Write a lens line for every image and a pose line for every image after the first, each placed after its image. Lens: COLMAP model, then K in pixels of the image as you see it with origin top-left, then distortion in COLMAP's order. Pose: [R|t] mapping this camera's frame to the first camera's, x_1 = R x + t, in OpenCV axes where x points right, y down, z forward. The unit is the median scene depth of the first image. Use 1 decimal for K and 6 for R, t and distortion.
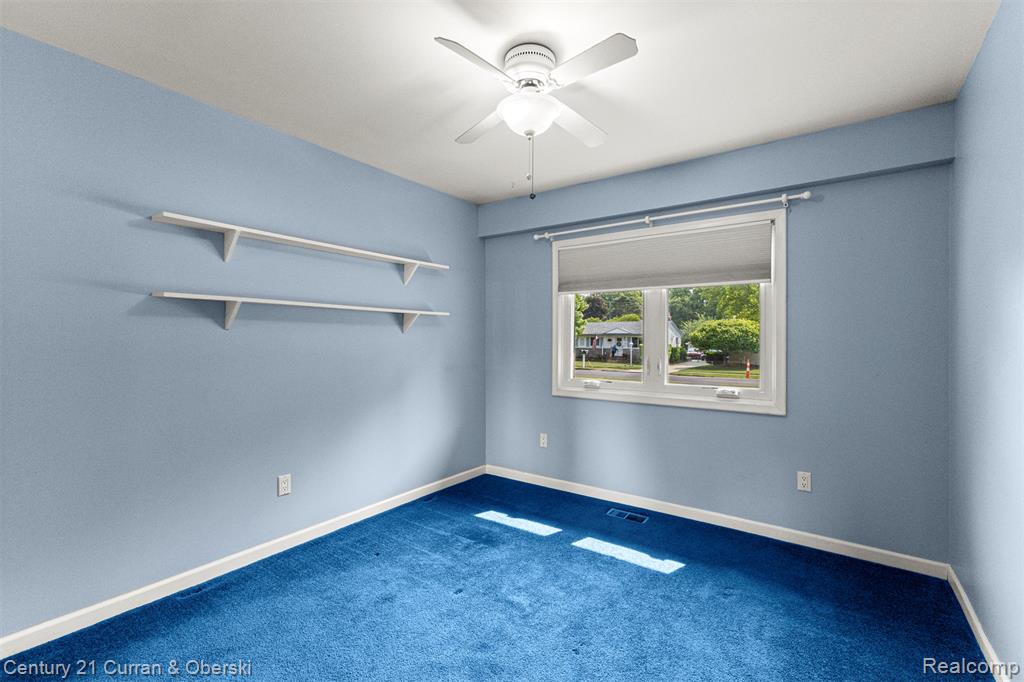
lens RADIAL K [[448.2, 0, 511.2], [0, 448.2, 335.1], [0, 0, 1]] dist [0.008989, -0.000059]
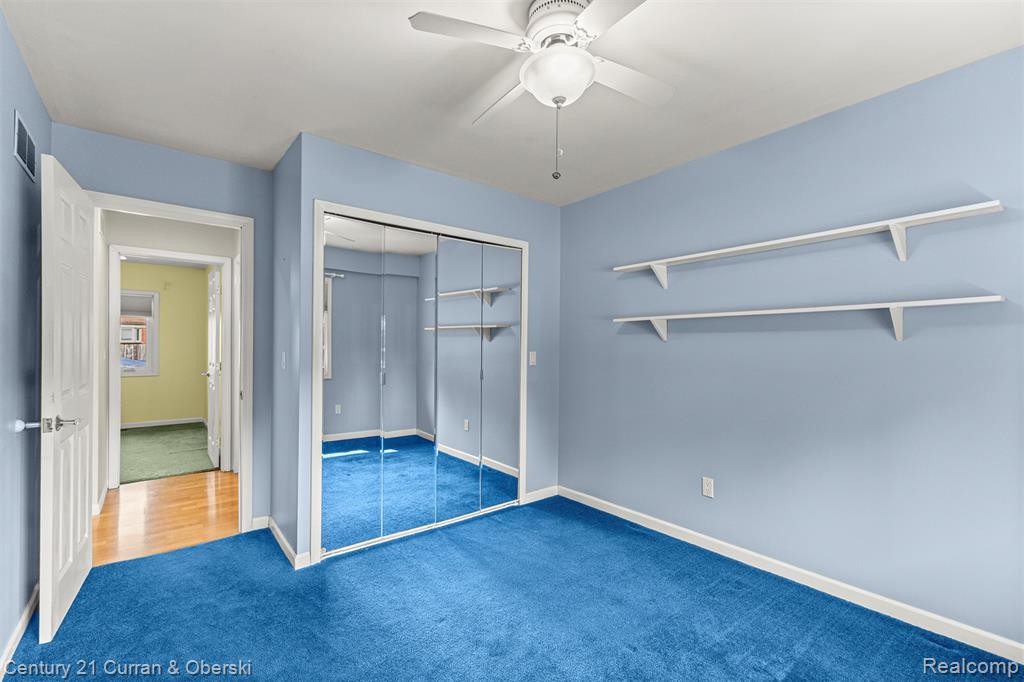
lens RADIAL K [[438.3, 0, 511.4], [0, 438.3, 337.6], [0, 0, 1]] dist [0.007969, -0.000568]
pose [[-0.263564, -0.026027, -0.964291, 0.622785], [0.009221, 0.999522, -0.029498, 0.007204], [0.964598, -0.016666, -0.263198, 0.832161]]
